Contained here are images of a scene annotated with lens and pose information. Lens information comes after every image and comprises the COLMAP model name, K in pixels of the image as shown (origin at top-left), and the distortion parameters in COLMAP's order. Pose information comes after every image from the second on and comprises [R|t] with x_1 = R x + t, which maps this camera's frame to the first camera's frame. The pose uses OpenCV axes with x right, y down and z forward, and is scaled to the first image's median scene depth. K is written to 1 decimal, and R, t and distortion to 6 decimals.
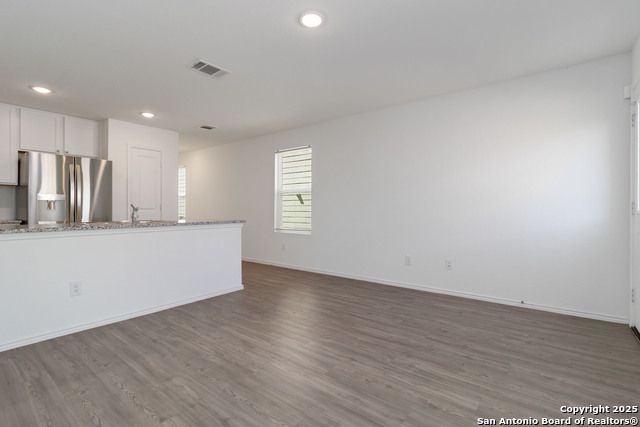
lens RADIAL K [[299.4, 0, 324.4], [0, 299.4, 209.7], [0, 0, 1]] dist [0.004256, 0.000922]
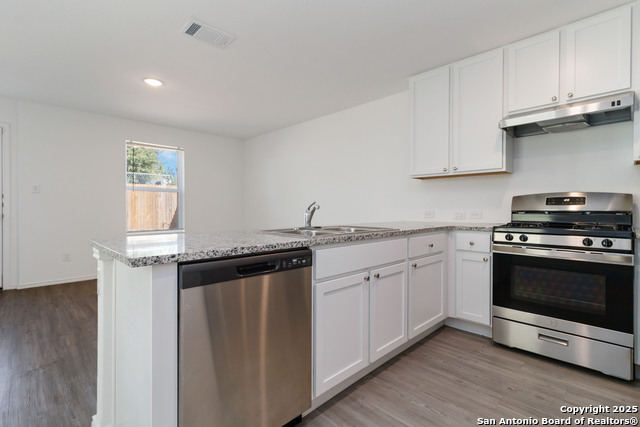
lens RADIAL K [[299.4, 0, 324.4], [0, 299.4, 209.7], [0, 0, 1]] dist [0.004256, 0.000922]
pose [[-0.992750, -0.000044, 0.120197, -0.849252], [0.001283, 0.999939, 0.010959, -0.007421], [-0.120190, 0.011033, -0.992690, 1.898248]]
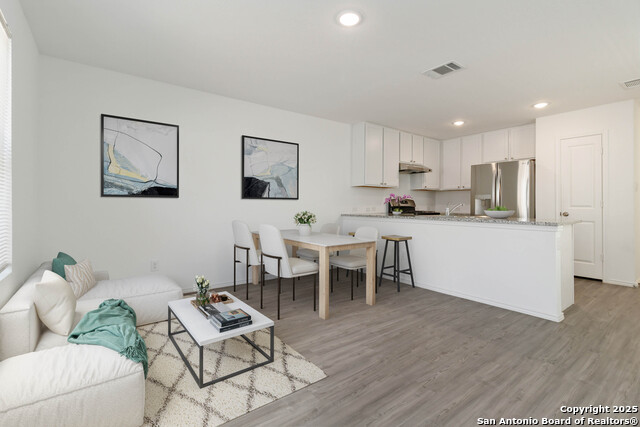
lens RADIAL K [[297.0, 0, 325.6], [0, 297.0, 202.3], [0, 0, 1]] dist [0.002923, 0.000653]
pose [[-0.248643, -0.008843, -0.968555, 0.751595], [-0.008899, 0.999937, -0.006845, -0.002150], [0.968554, 0.006917, -0.248706, 0.929647]]
